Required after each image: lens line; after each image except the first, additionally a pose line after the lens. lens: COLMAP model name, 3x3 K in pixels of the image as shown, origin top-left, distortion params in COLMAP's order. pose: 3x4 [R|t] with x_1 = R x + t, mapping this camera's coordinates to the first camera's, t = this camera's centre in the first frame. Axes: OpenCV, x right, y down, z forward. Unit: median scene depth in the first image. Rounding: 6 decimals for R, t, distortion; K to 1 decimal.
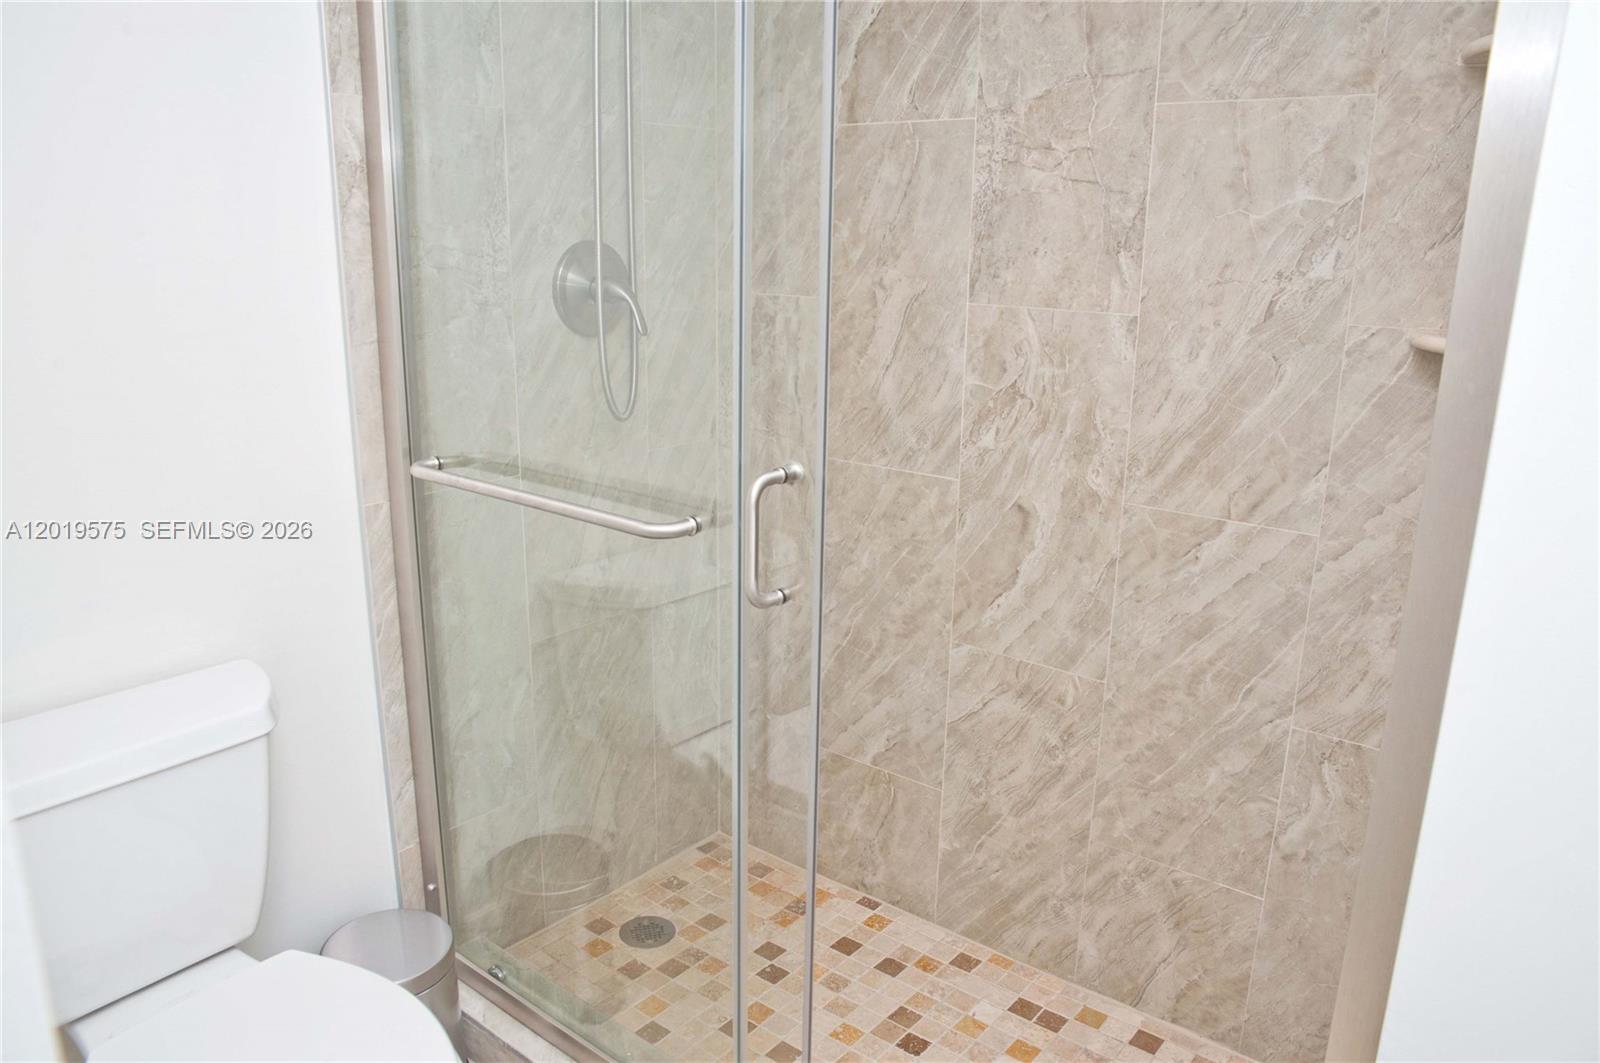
lens RADIAL K [[1126.7, 0, 808.5], [0, 1126.7, 532.9], [0, 0, 1]] dist [-0.124138, 0.106874]
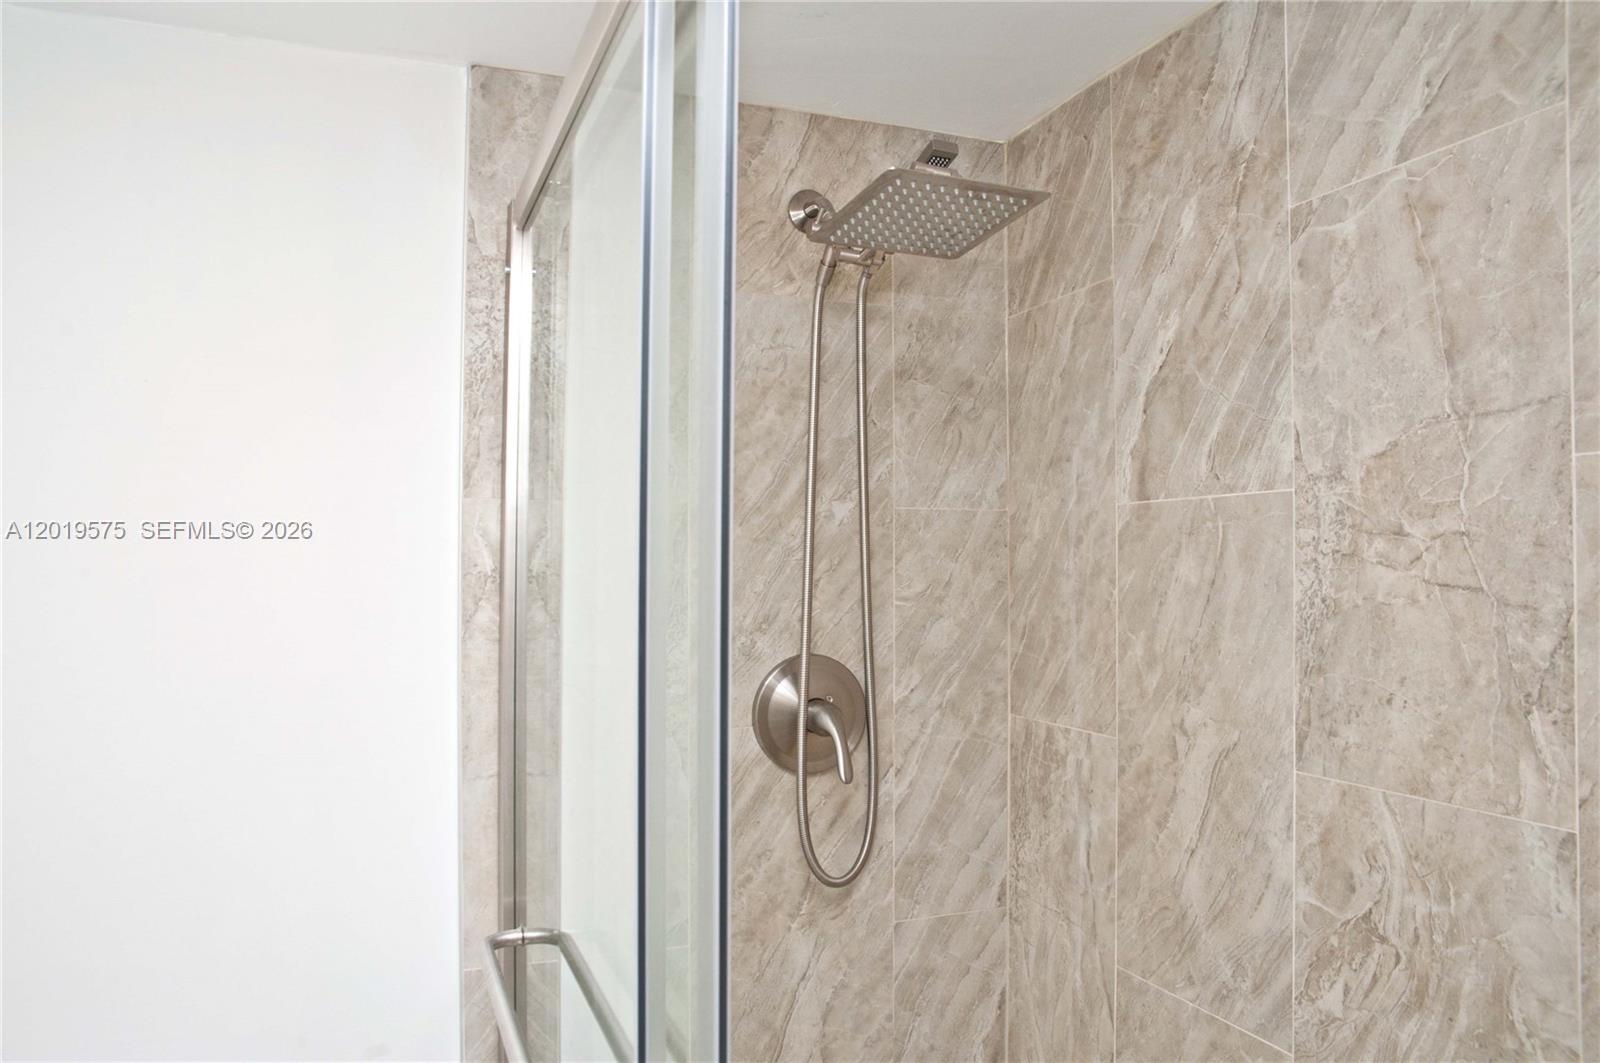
lens RADIAL K [[1126.7, 0, 808.5], [0, 1126.7, 532.9], [0, 0, 1]] dist [-0.124138, 0.106874]
pose [[0.864739, -0.027136, -0.501488, 0.220851], [-0.122511, 0.956976, -0.263034, -0.137537], [0.487050, 0.288894, 0.824210, 0.316606]]
